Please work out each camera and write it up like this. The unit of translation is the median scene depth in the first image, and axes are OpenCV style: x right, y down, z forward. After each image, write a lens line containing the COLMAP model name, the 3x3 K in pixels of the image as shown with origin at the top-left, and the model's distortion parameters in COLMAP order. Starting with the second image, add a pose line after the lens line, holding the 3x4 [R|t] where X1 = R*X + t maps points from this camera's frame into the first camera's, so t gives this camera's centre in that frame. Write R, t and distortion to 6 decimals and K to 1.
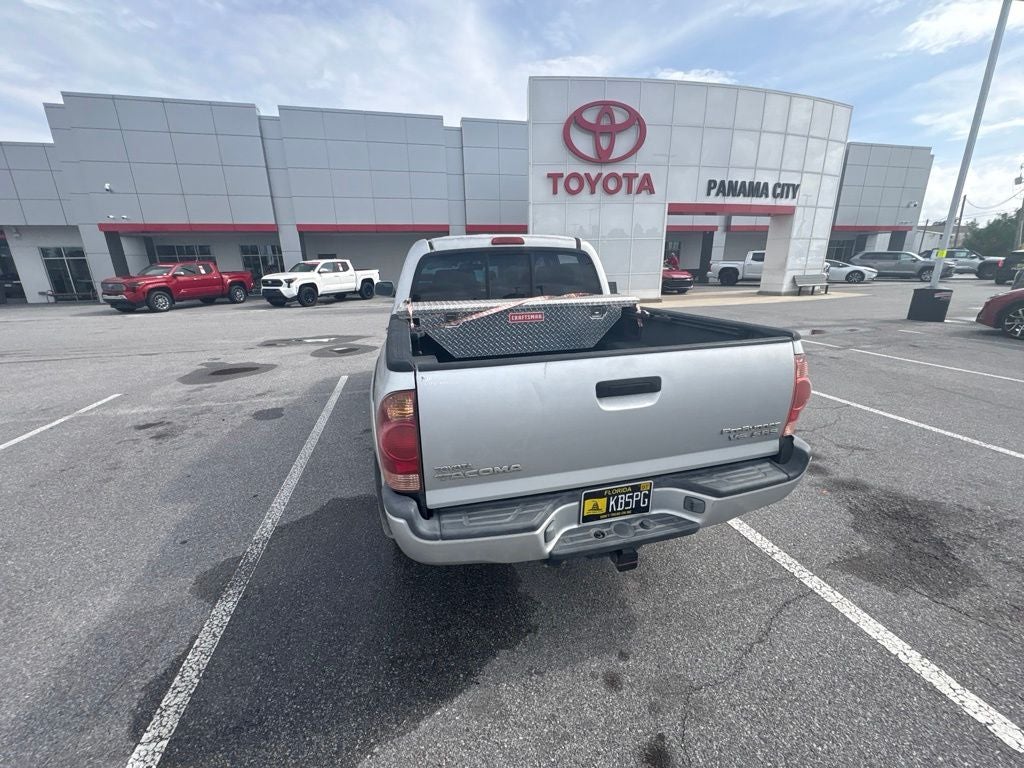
lens RADIAL K [[406.2, 0, 512.2], [0, 406.2, 384.5], [0, 0, 1]] dist [0.000315, -0.000362]
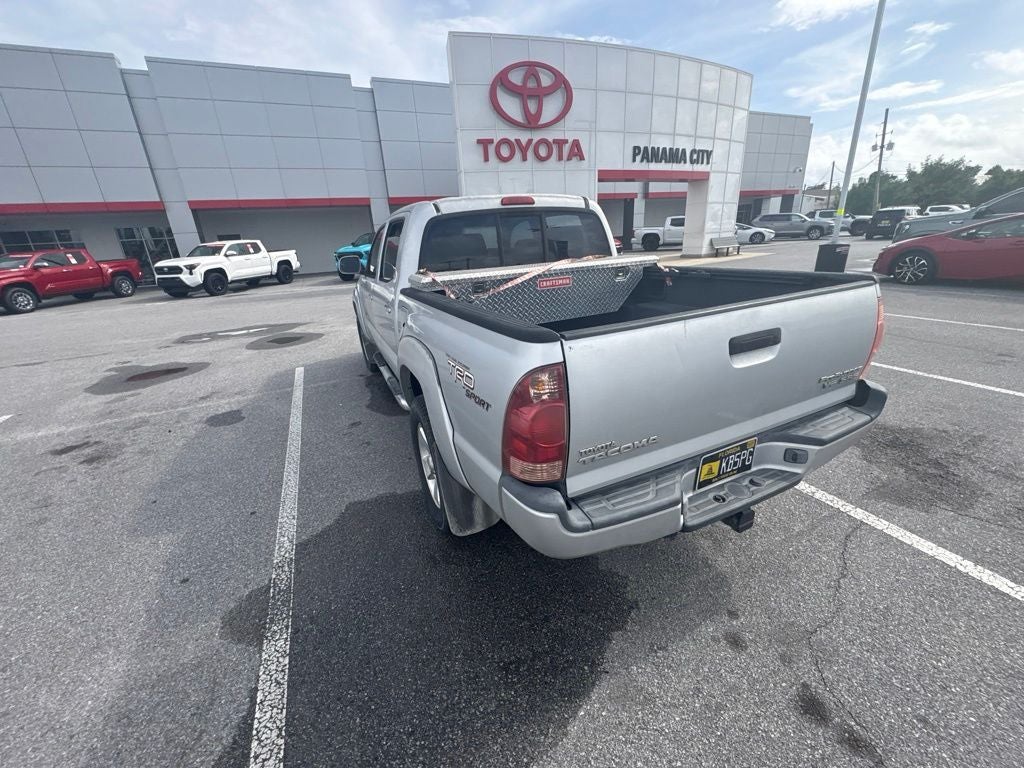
lens RADIAL K [[406.2, 0, 511.8], [0, 406.2, 384.5], [0, 0, 1]] dist [0.000315, -0.000362]
pose [[0.981880, -0.097667, 0.162399, -0.167165], [0.088174, 0.994002, 0.064689, -0.002100], [-0.167743, -0.049198, 0.984602, 0.063093]]
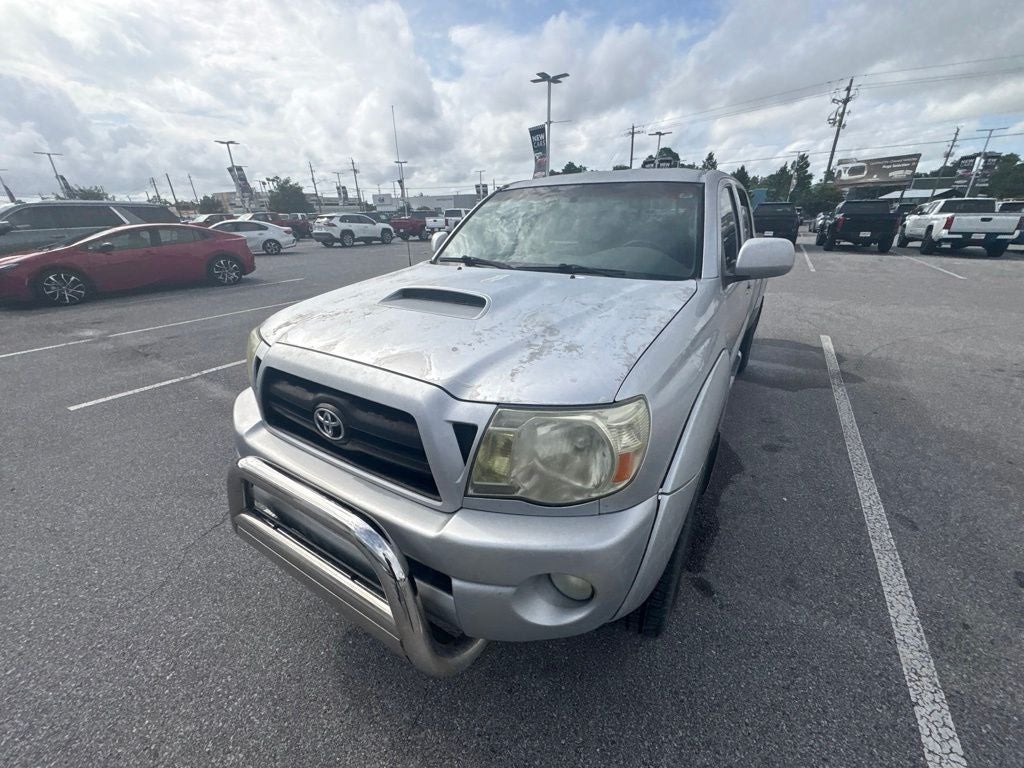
lens RADIAL K [[406.2, 0, 512.6], [0, 406.2, 383.7], [0, 0, 1]] dist [0.000315, -0.000362]
pose [[-0.688525, -0.253026, 0.679640, -0.547388], [0.232045, 0.811028, 0.537019, -0.500777], [-0.687087, 0.527458, -0.499700, 1.763027]]
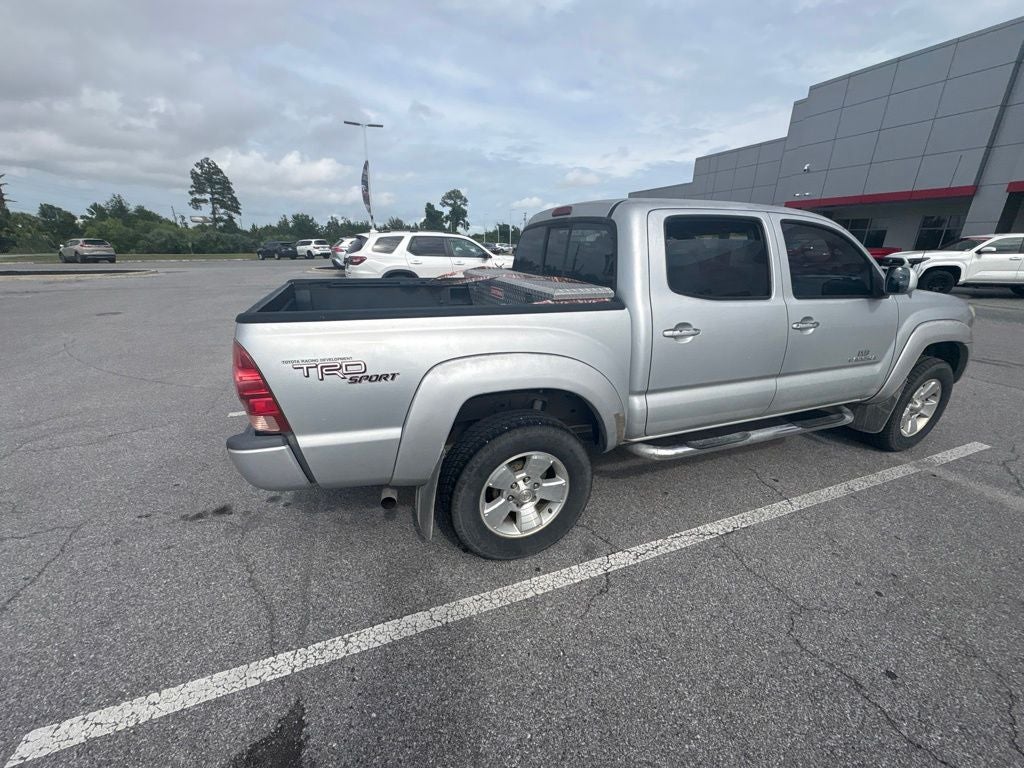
lens RADIAL K [[406.2, 0, 510.9], [0, 406.2, 383.4], [0, 0, 1]] dist [0.000315, -0.000362]
pose [[0.119406, 0.343983, -0.931353, 0.735723], [-0.292214, 0.908690, 0.298149, -0.192011], [0.948869, 0.236553, 0.209020, 0.623923]]
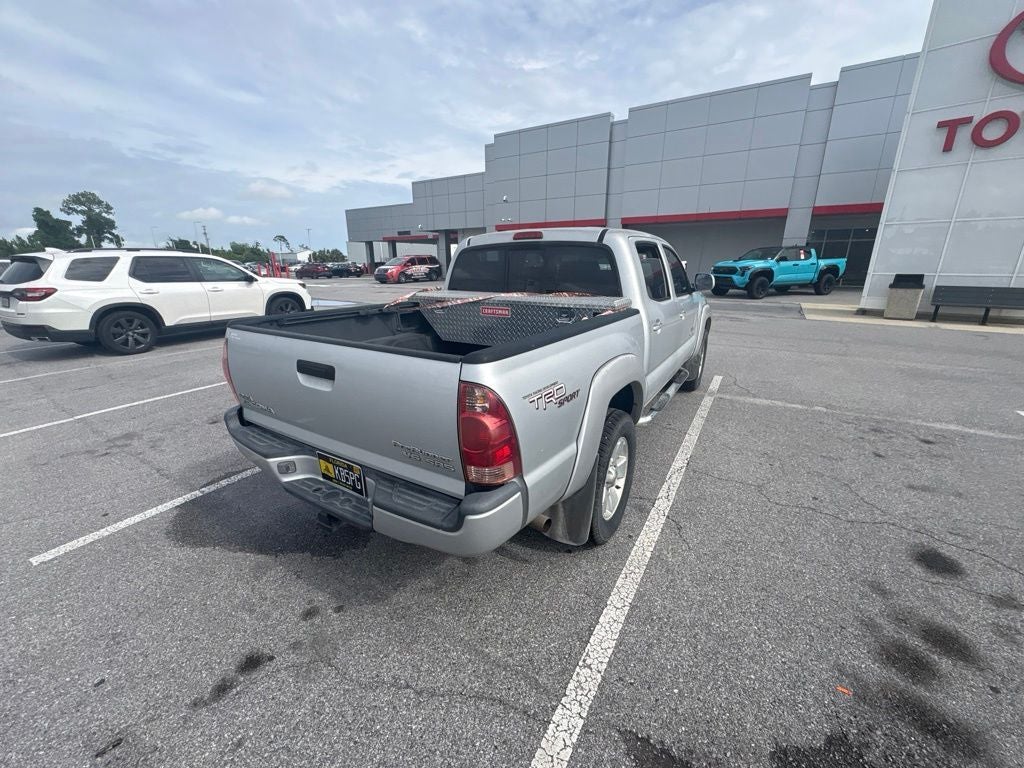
lens RADIAL K [[406.2, 0, 511.4], [0, 406.2, 384.5], [0, 0, 1]] dist [0.000315, -0.000362]
pose [[0.695747, 0.224370, -0.682345, 0.569788], [-0.209306, 0.972064, 0.106219, -0.074662], [0.687116, 0.068917, 0.723272, 0.213715]]
